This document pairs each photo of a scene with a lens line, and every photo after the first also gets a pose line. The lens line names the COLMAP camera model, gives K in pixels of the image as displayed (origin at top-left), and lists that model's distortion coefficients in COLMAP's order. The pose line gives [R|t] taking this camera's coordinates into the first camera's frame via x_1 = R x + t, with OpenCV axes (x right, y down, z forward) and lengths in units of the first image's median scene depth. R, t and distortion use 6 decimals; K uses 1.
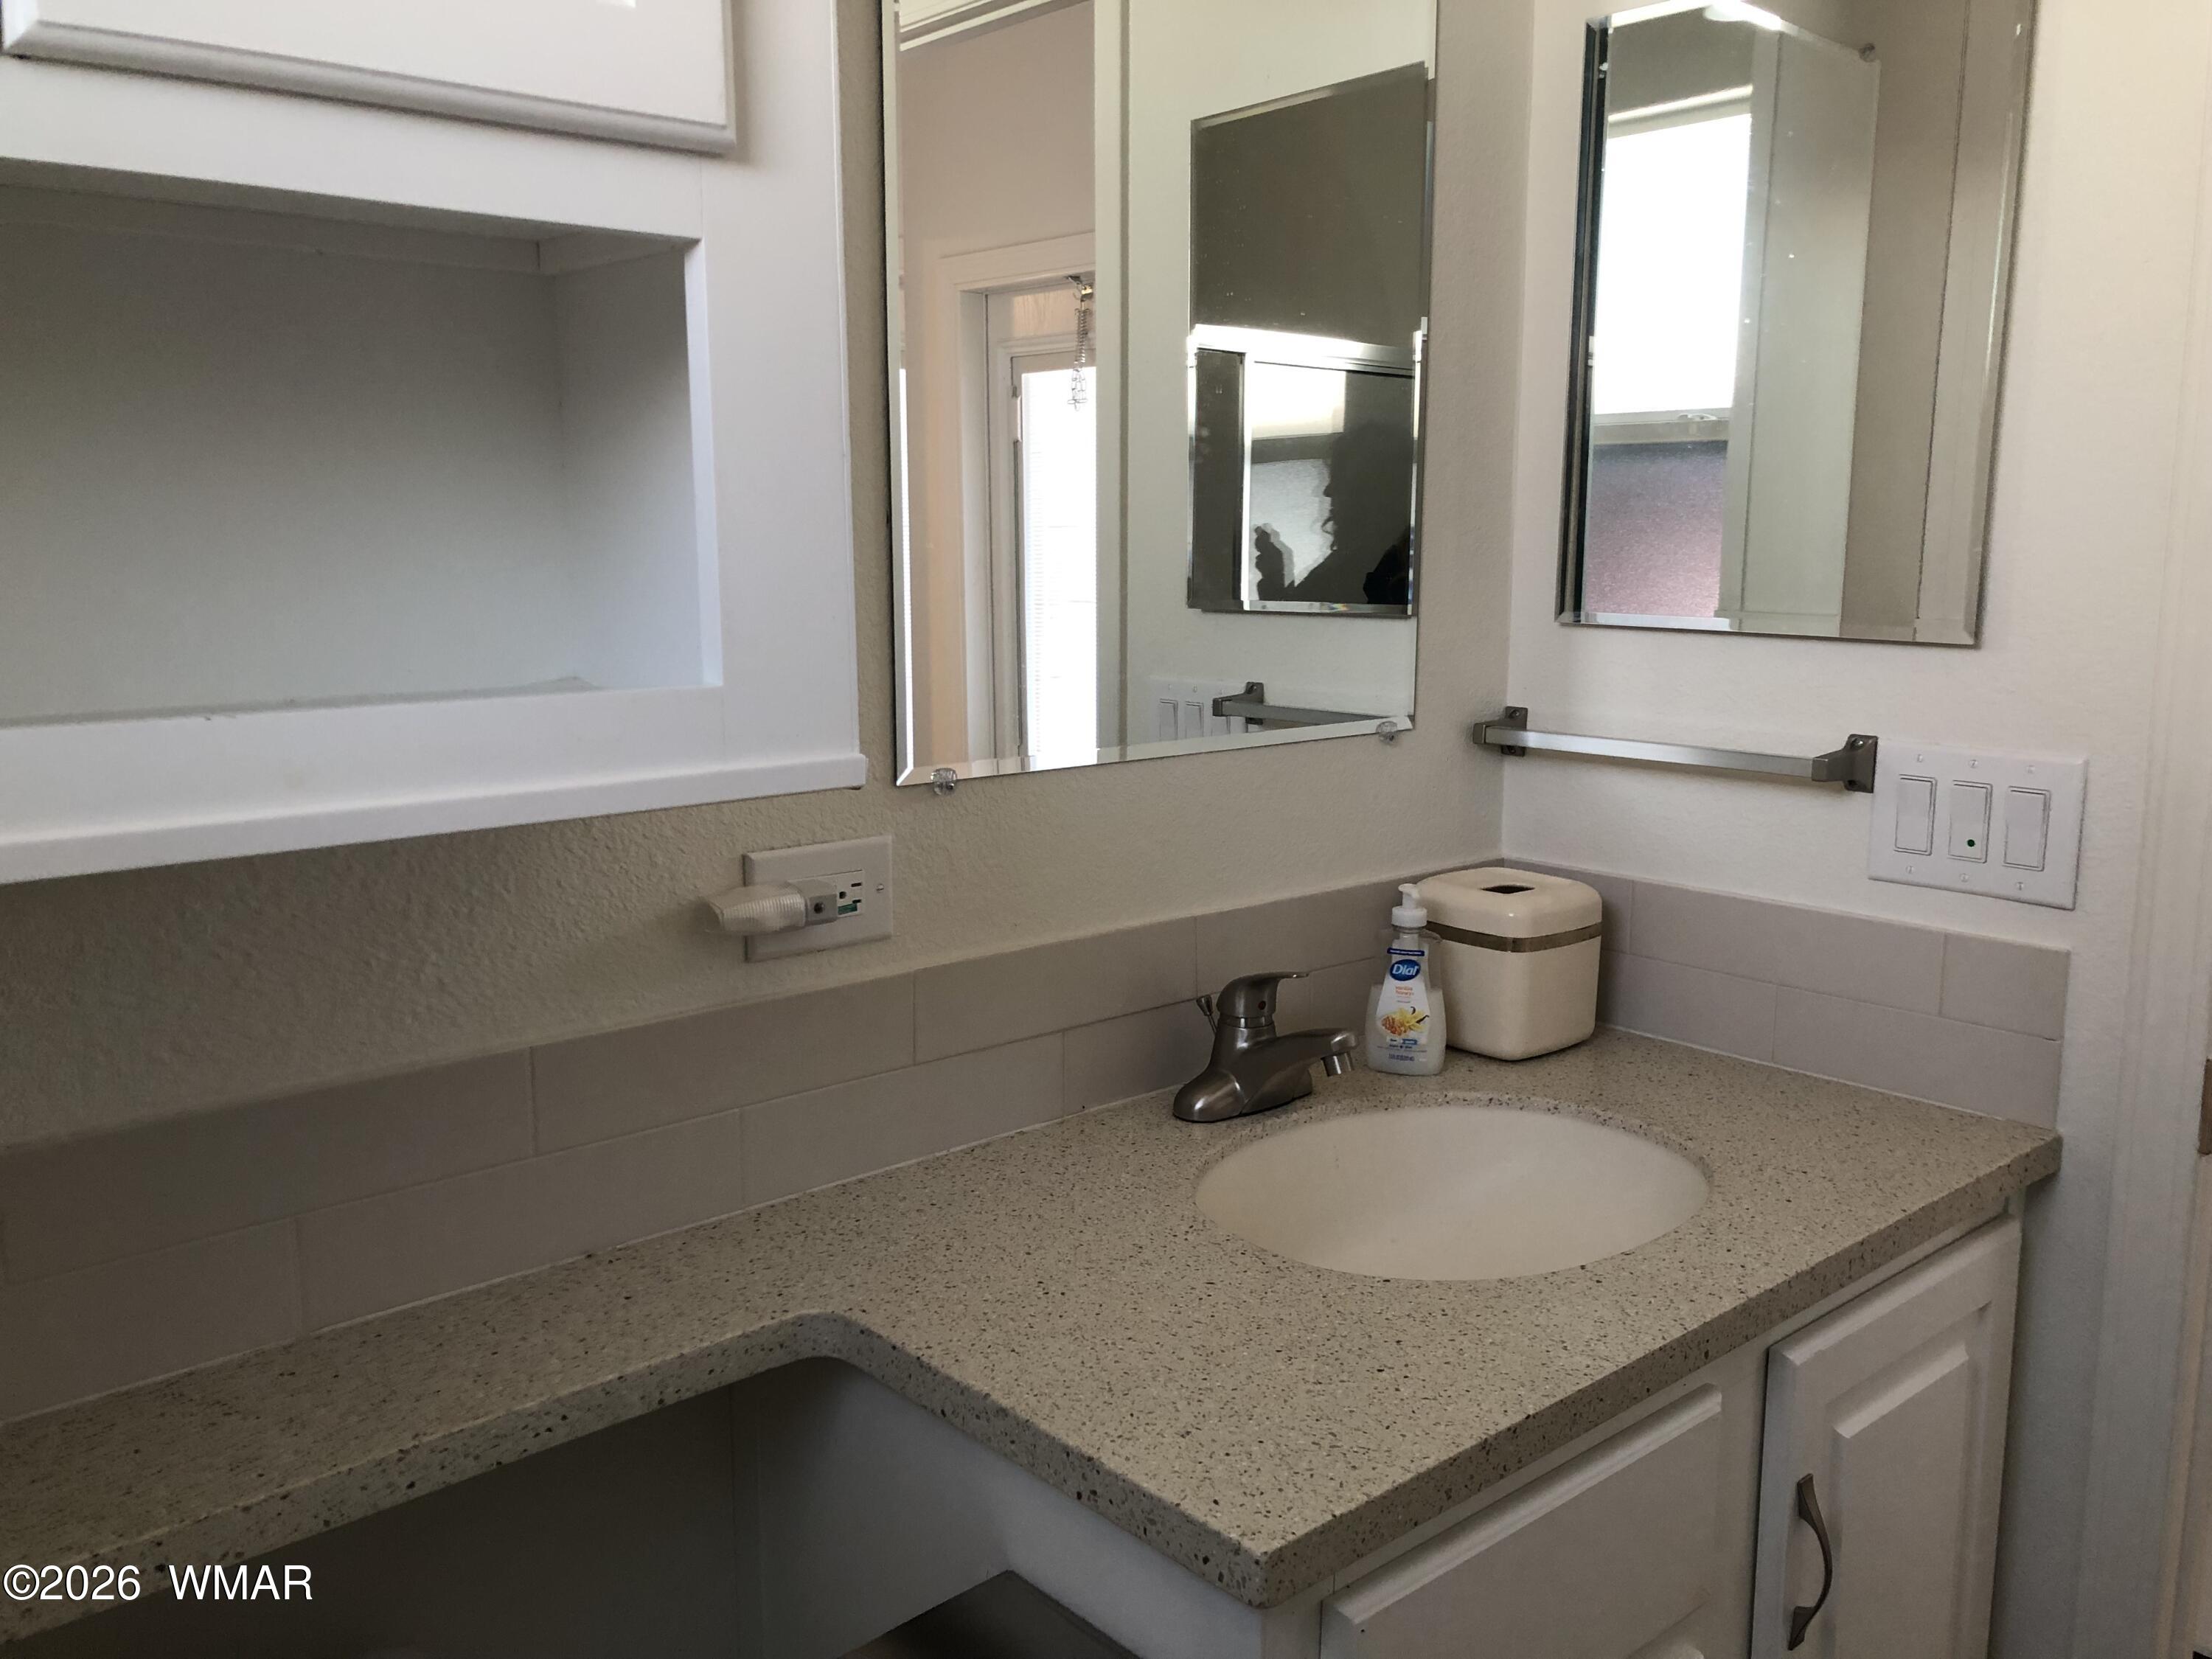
lens RADIAL K [[1845.4, 0, 1113.0], [0, 1845.4, 789.0], [0, 0, 1]] dist [0.052965, -0.004114]
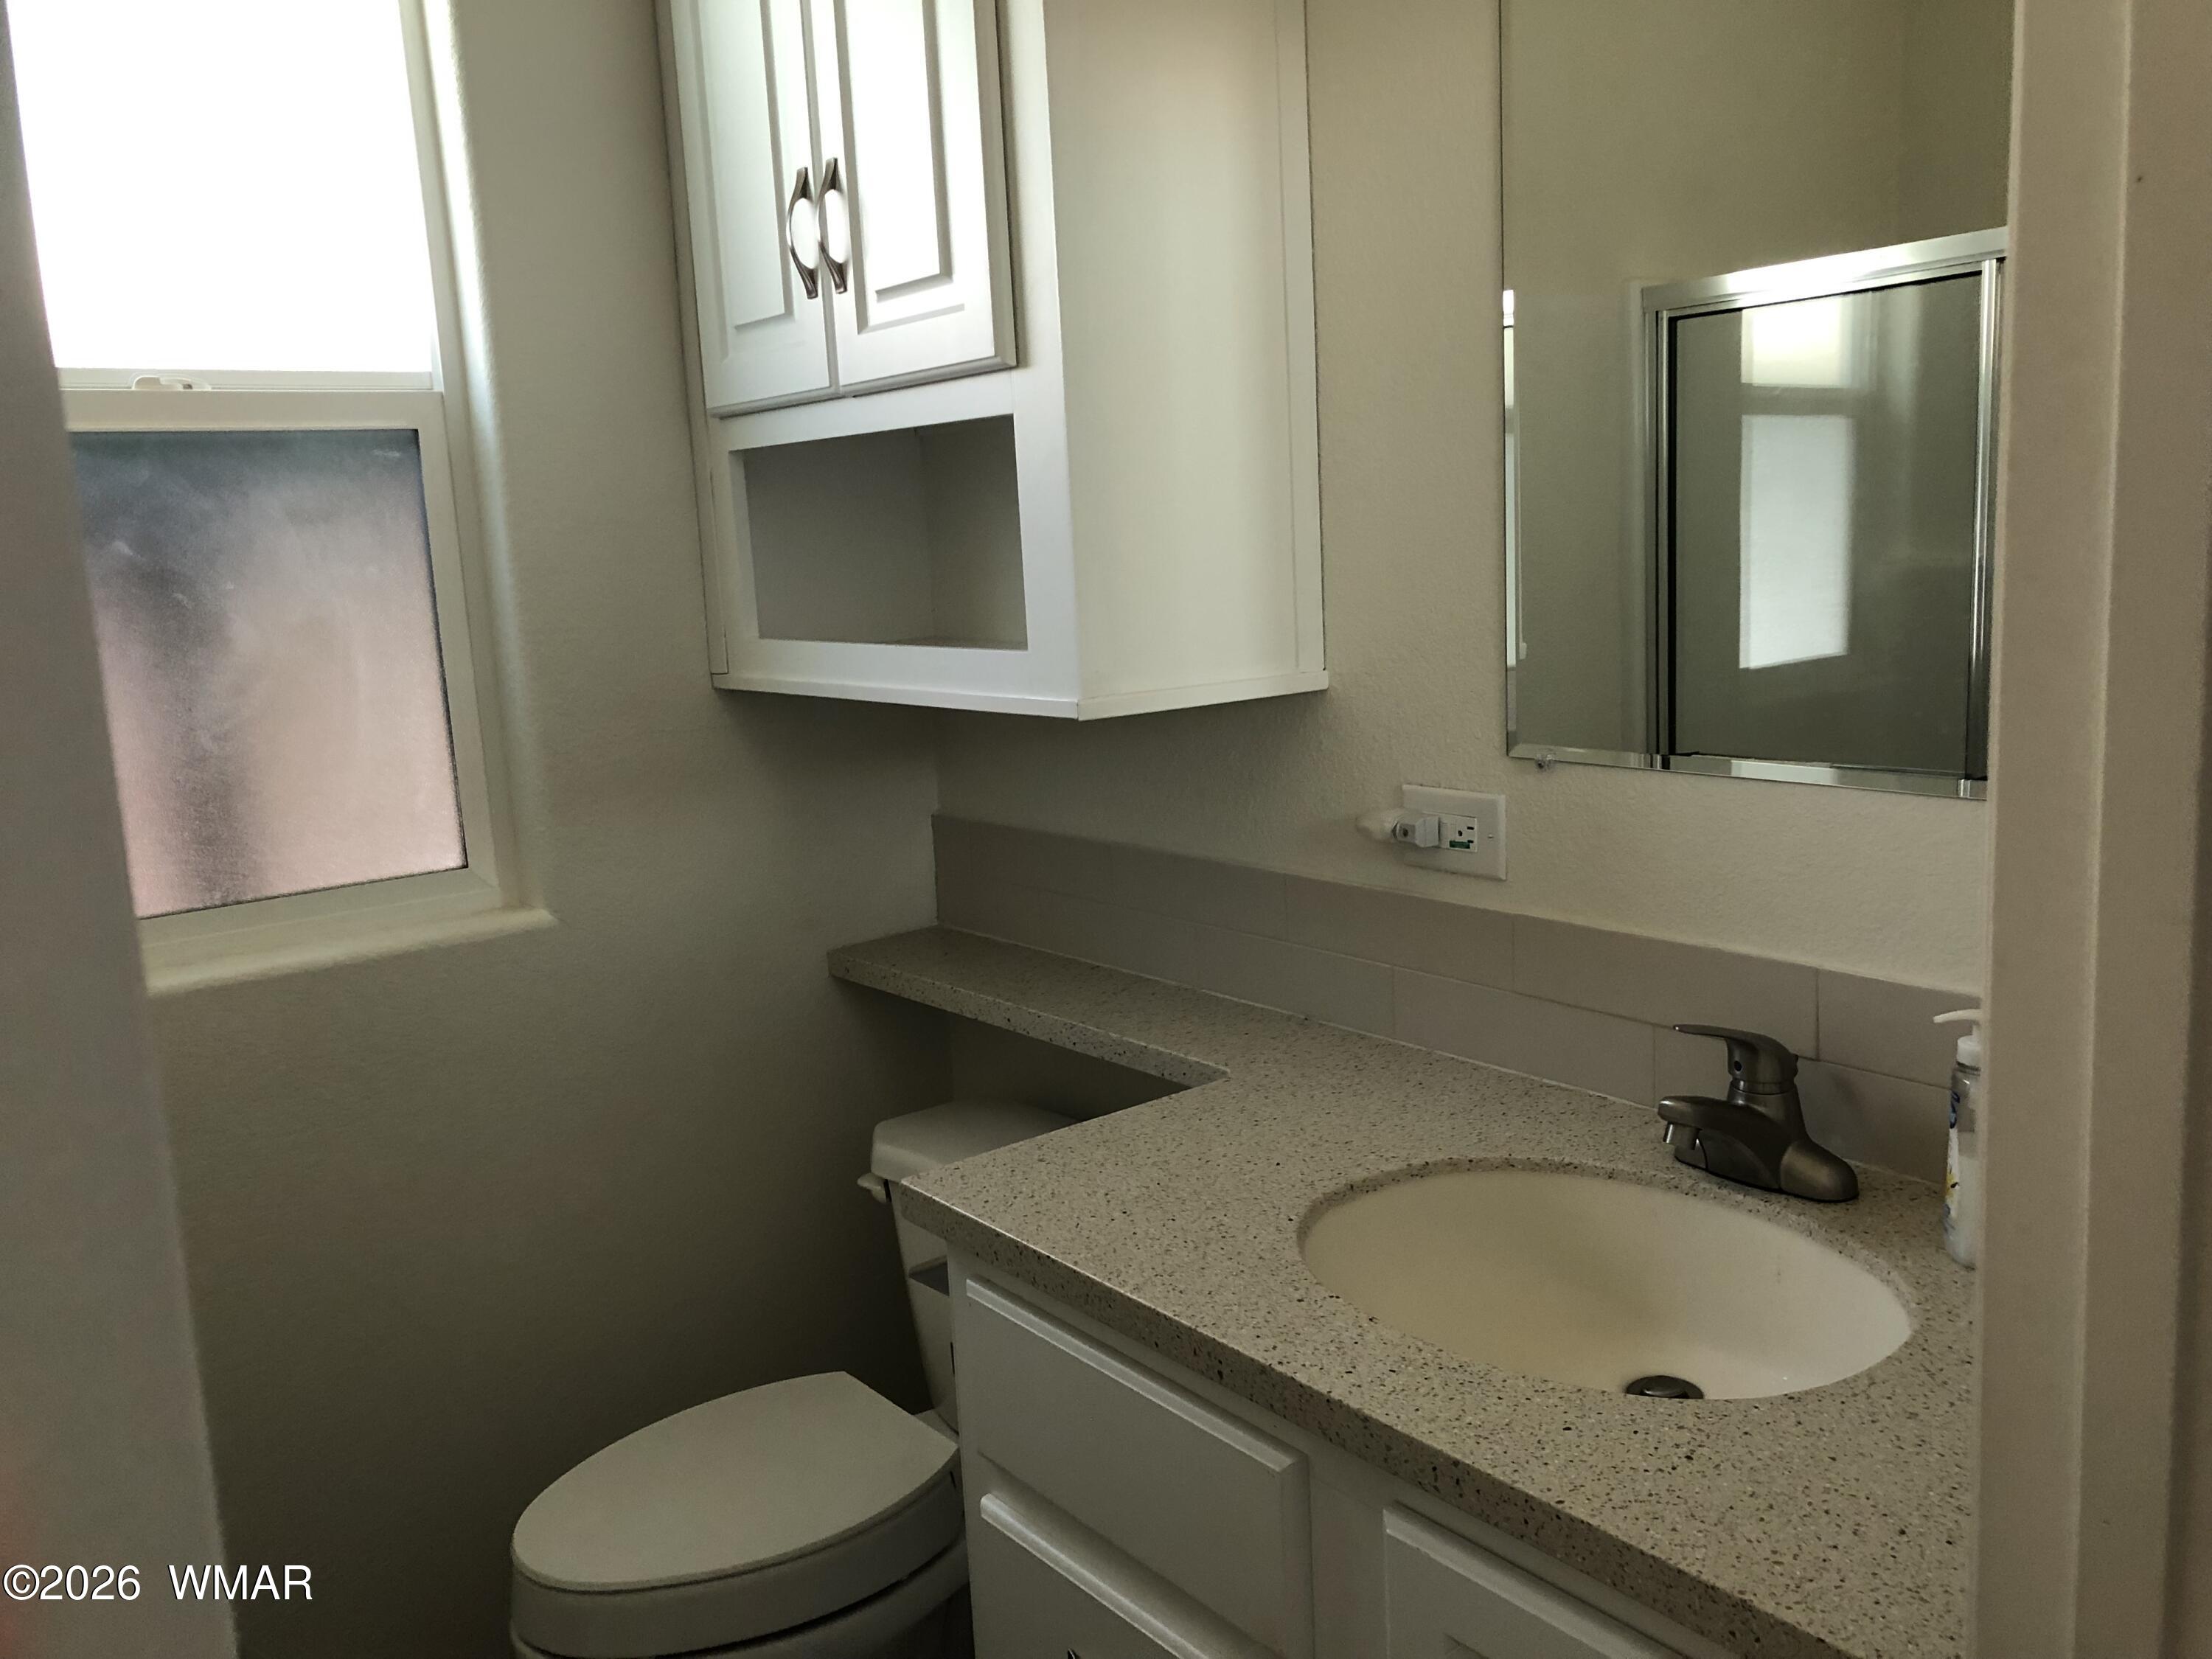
lens RADIAL K [[1845.4, 0, 1113.0], [0, 1845.4, 789.0], [0, 0, 1]] dist [0.052965, -0.004114]
pose [[-0.081712, 0.146804, -0.985785, 1.113329], [-0.087891, 0.984178, 0.153850, -0.146019], [0.992773, 0.099213, -0.067516, 0.843472]]
